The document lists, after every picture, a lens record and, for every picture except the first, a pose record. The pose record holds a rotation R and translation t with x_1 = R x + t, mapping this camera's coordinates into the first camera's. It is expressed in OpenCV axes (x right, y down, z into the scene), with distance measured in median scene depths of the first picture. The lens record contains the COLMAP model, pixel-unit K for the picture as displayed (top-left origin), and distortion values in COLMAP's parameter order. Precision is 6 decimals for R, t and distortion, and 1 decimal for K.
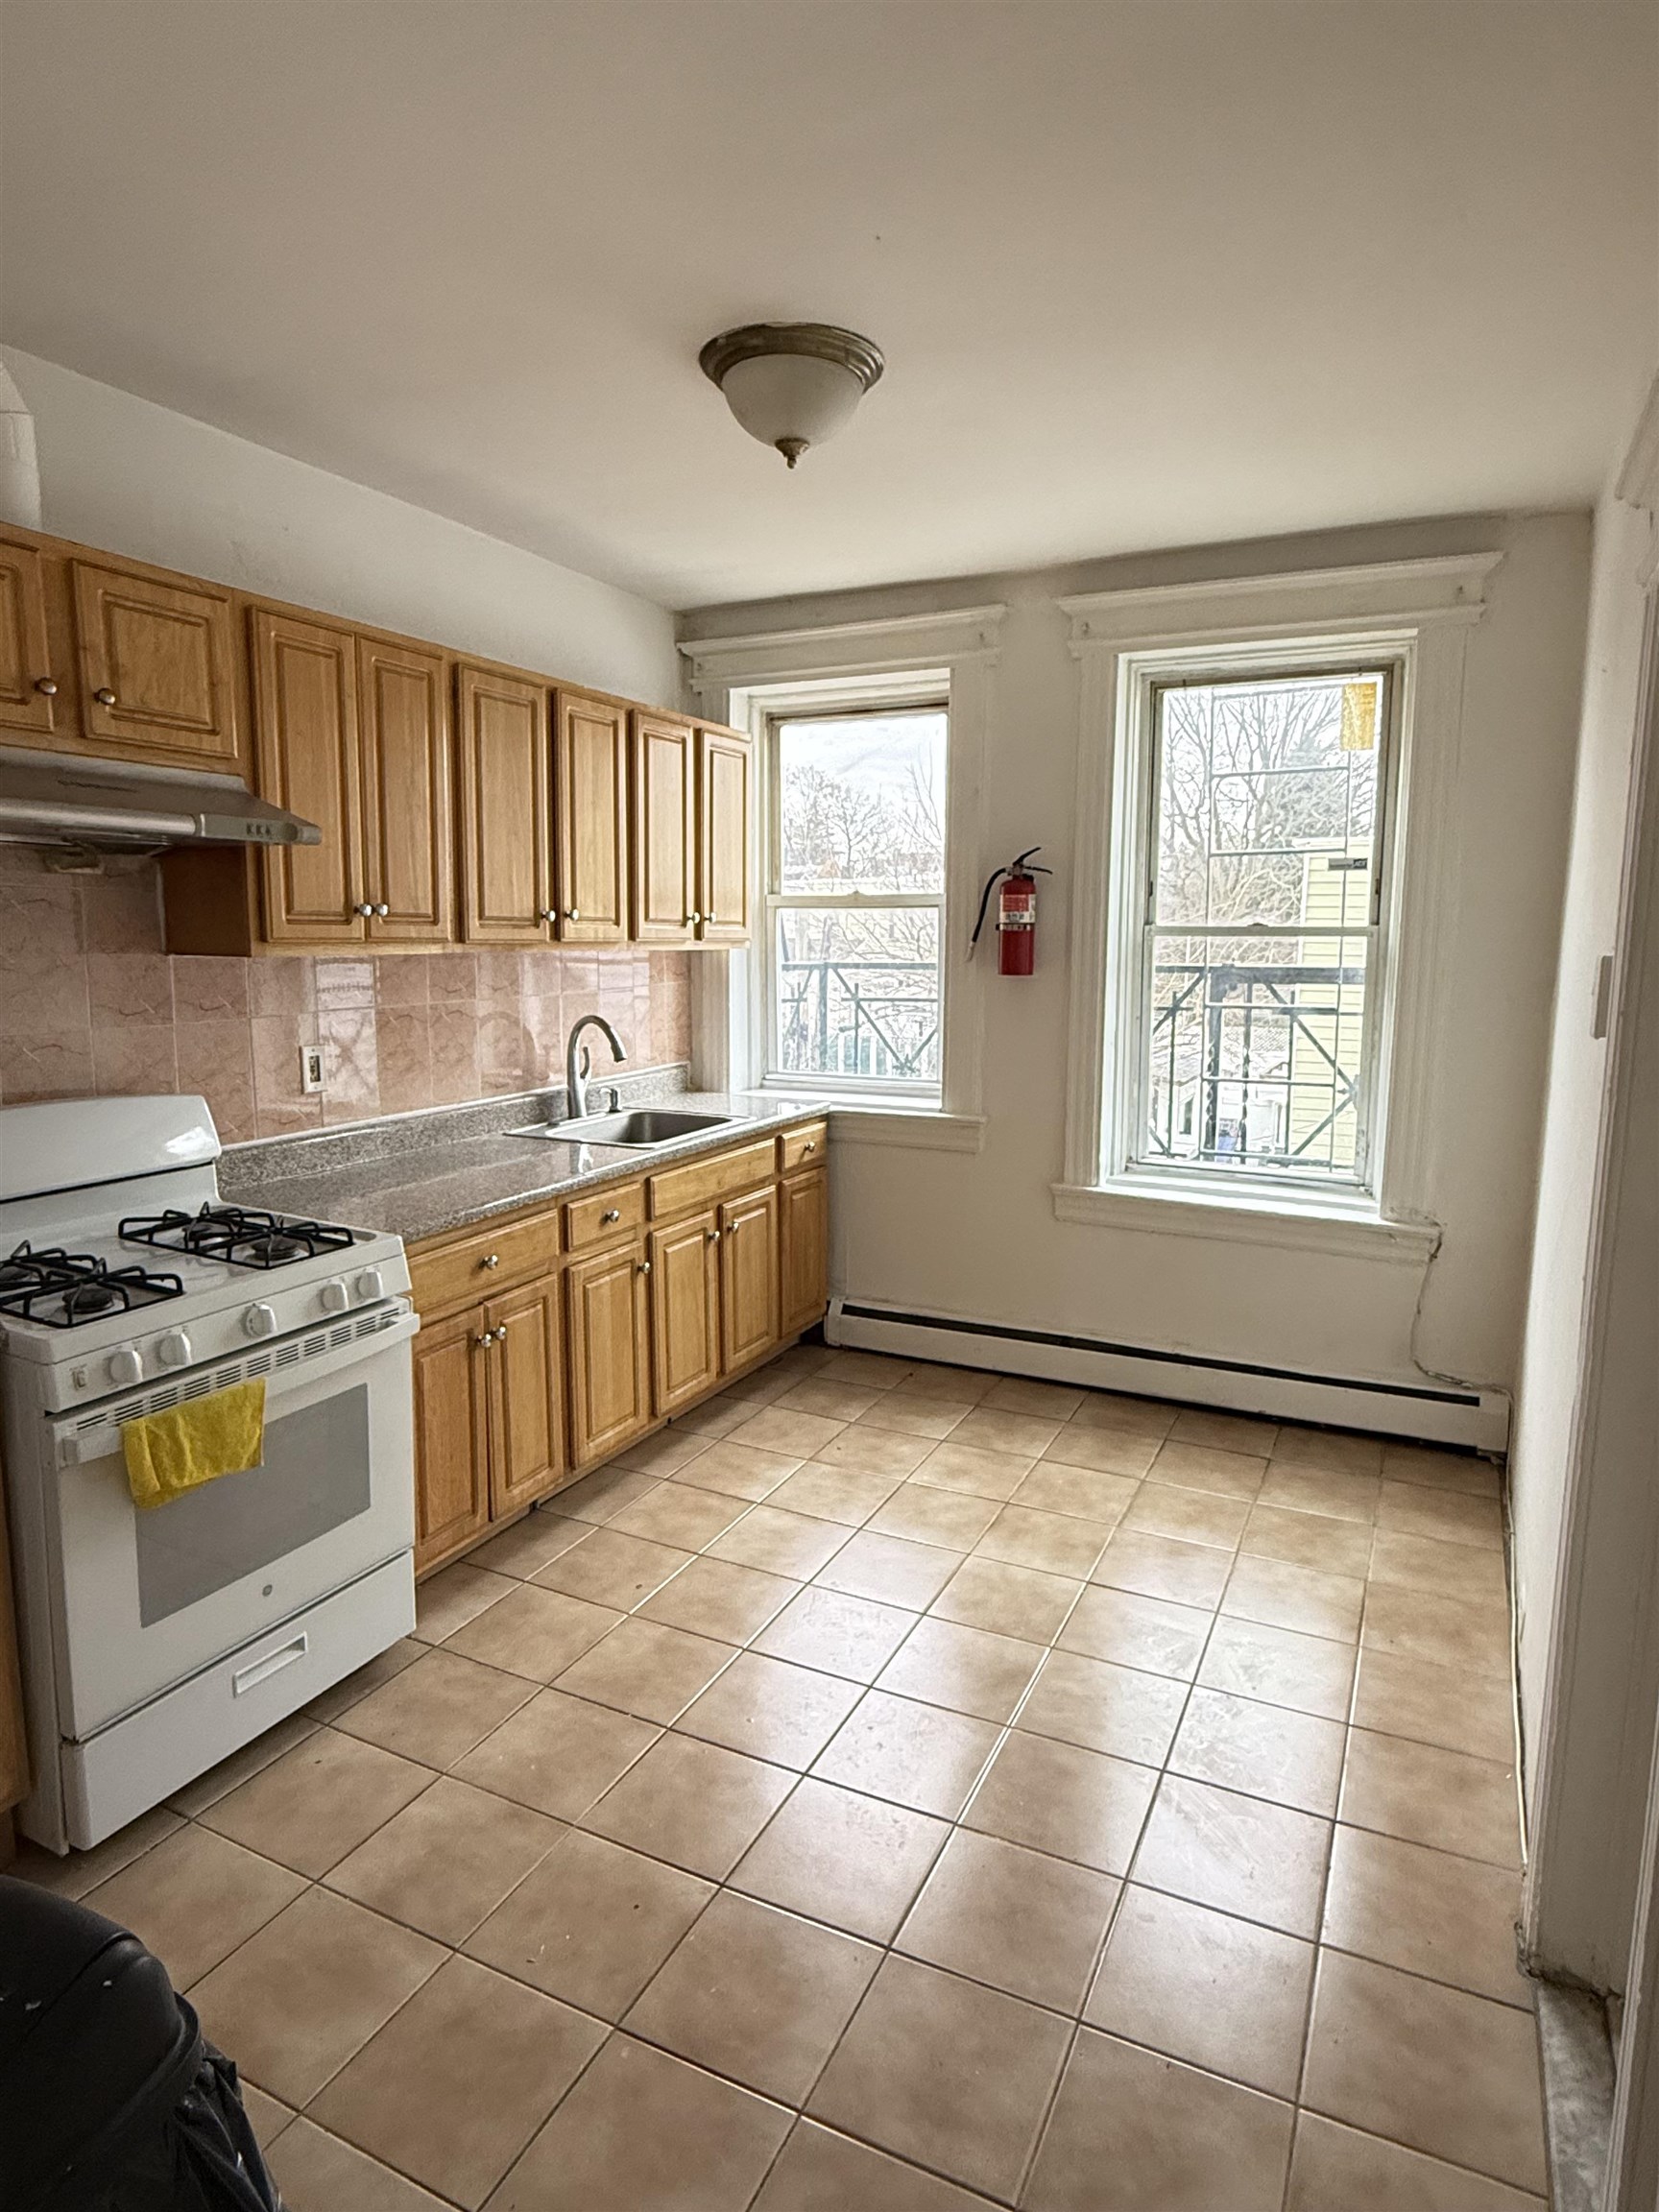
lens RADIAL K [[1260.9, 0, 820.1], [0, 1260.9, 1111.7], [0, 0, 1]] dist [-0.003953, 0.002375]
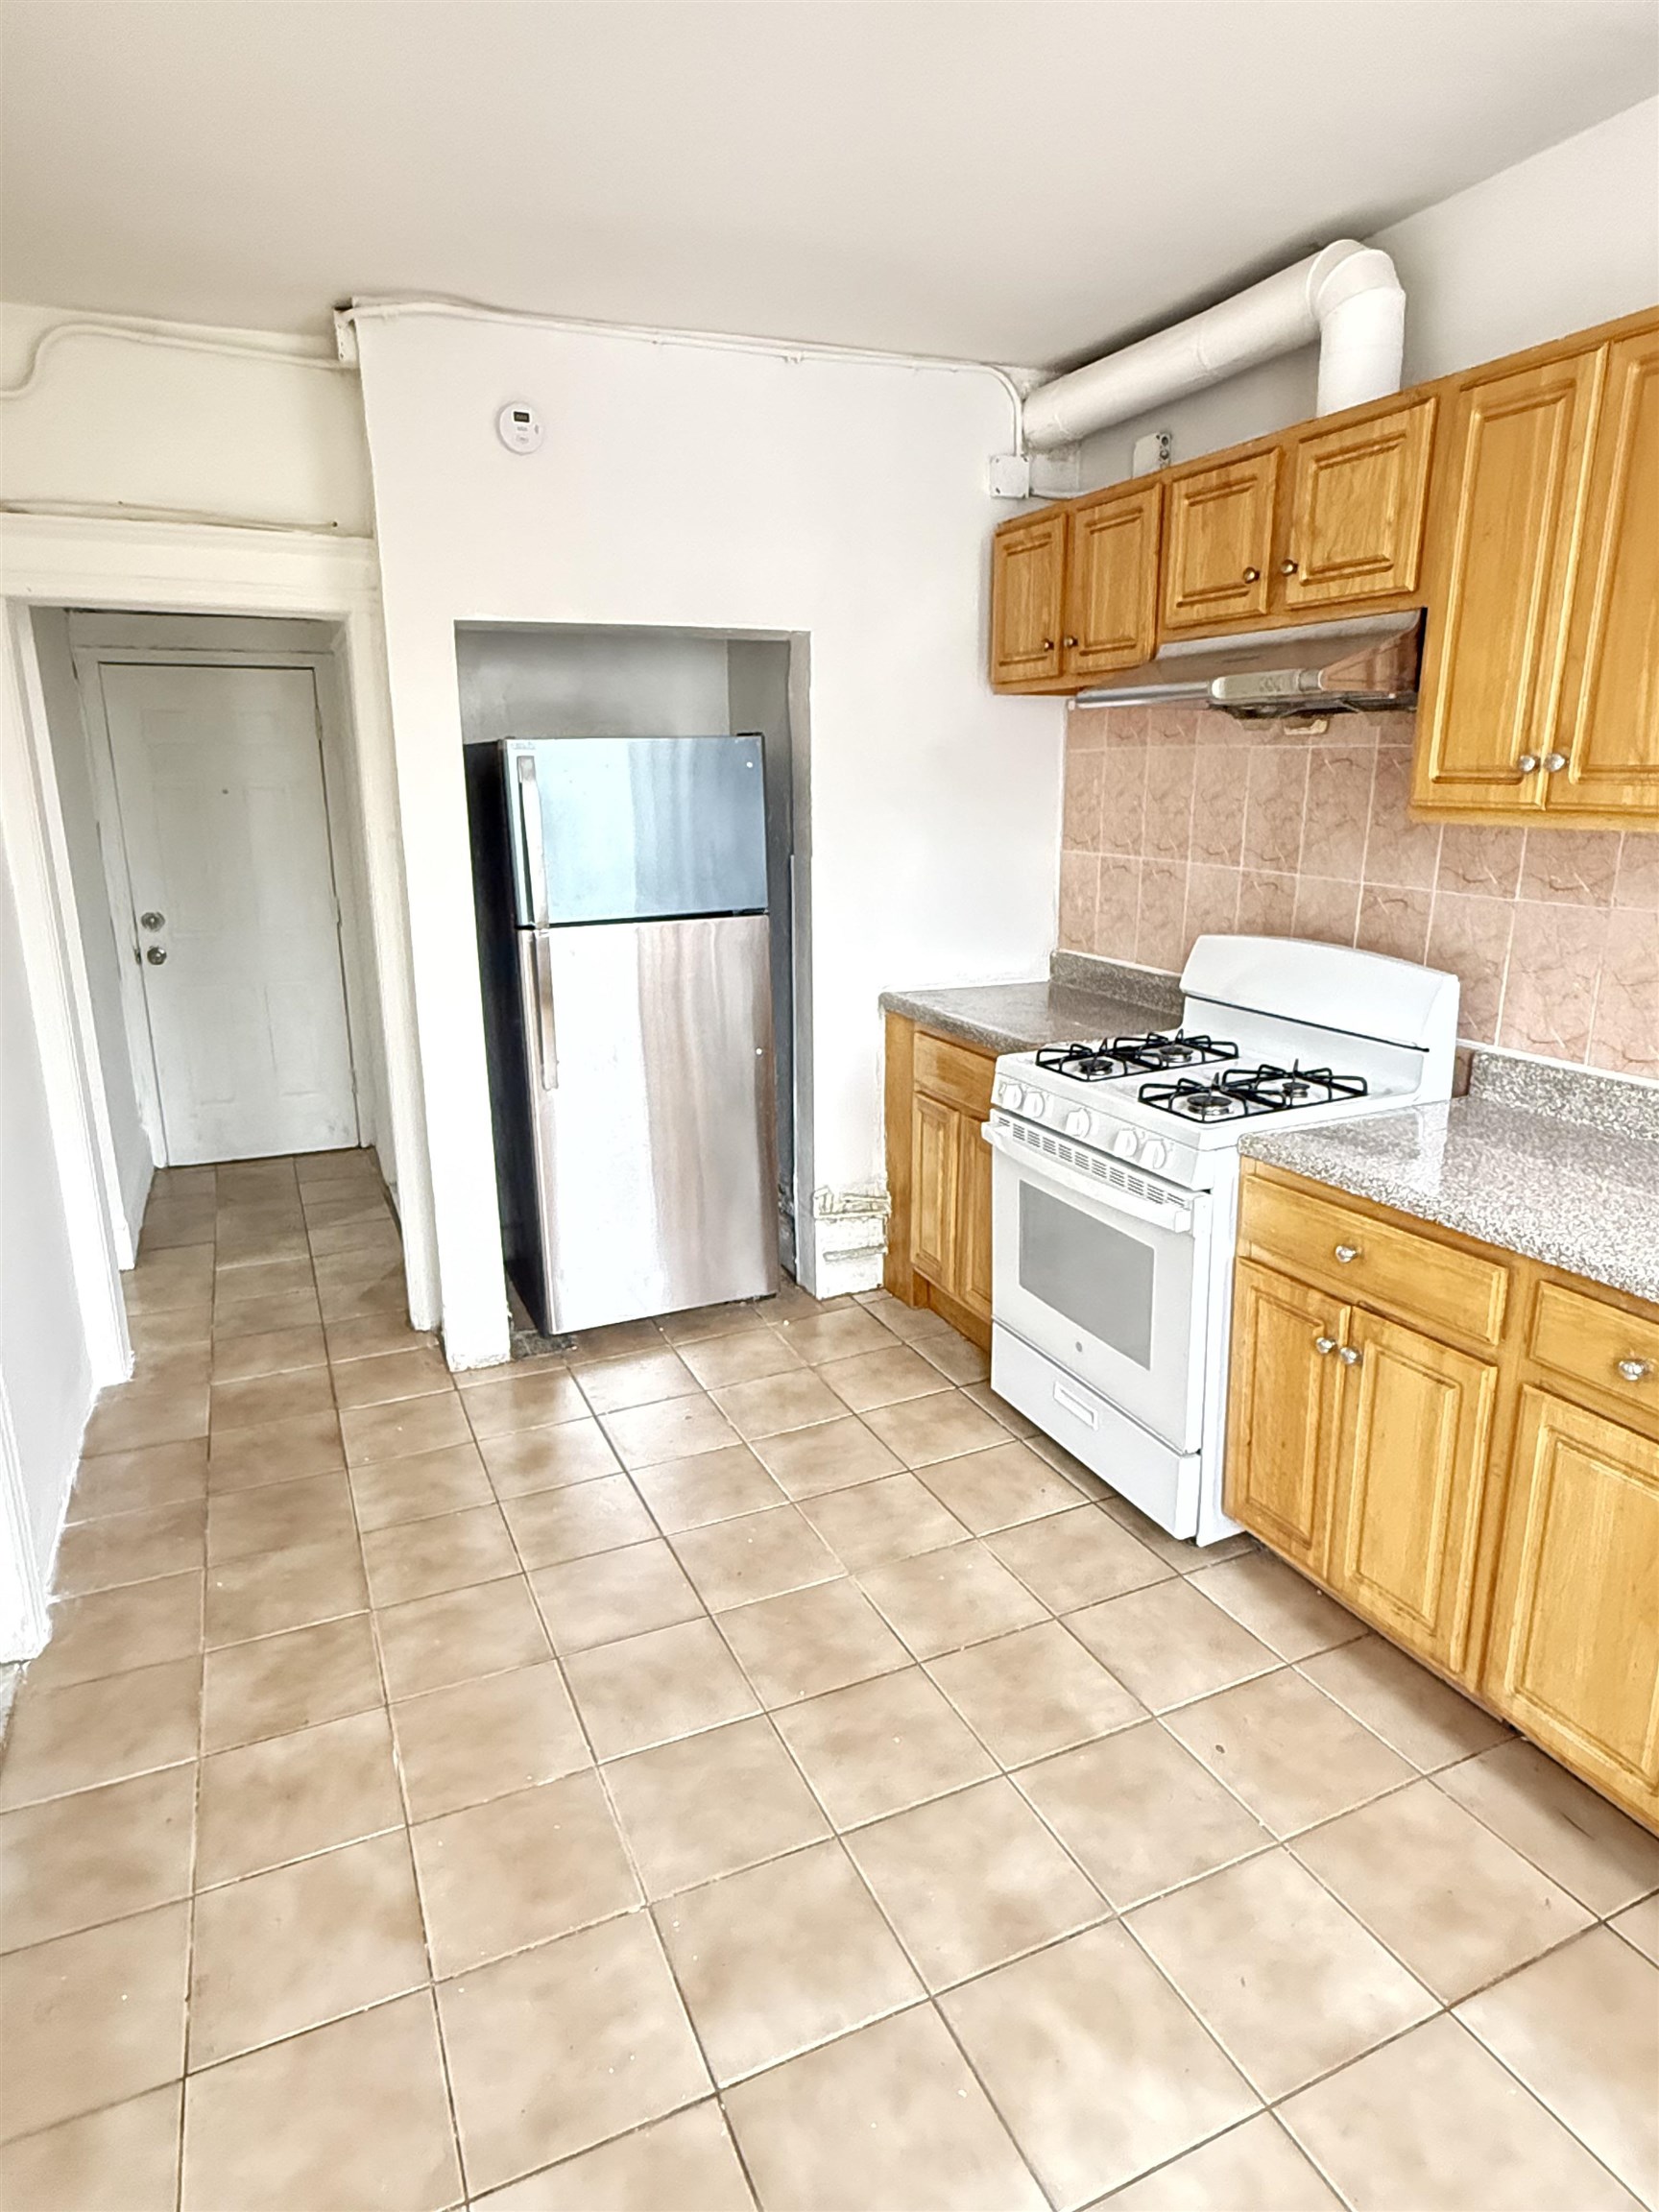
lens RADIAL K [[1260.9, 0, 832.0], [0, 1260.9, 1101.7], [0, 0, 1]] dist [-0.003953, 0.002375]
pose [[-0.628050, 0.192294, -0.754040, 0.478001], [-0.114840, 0.935474, 0.334215, -0.179171], [0.769653, 0.296497, -0.565441, 1.192750]]
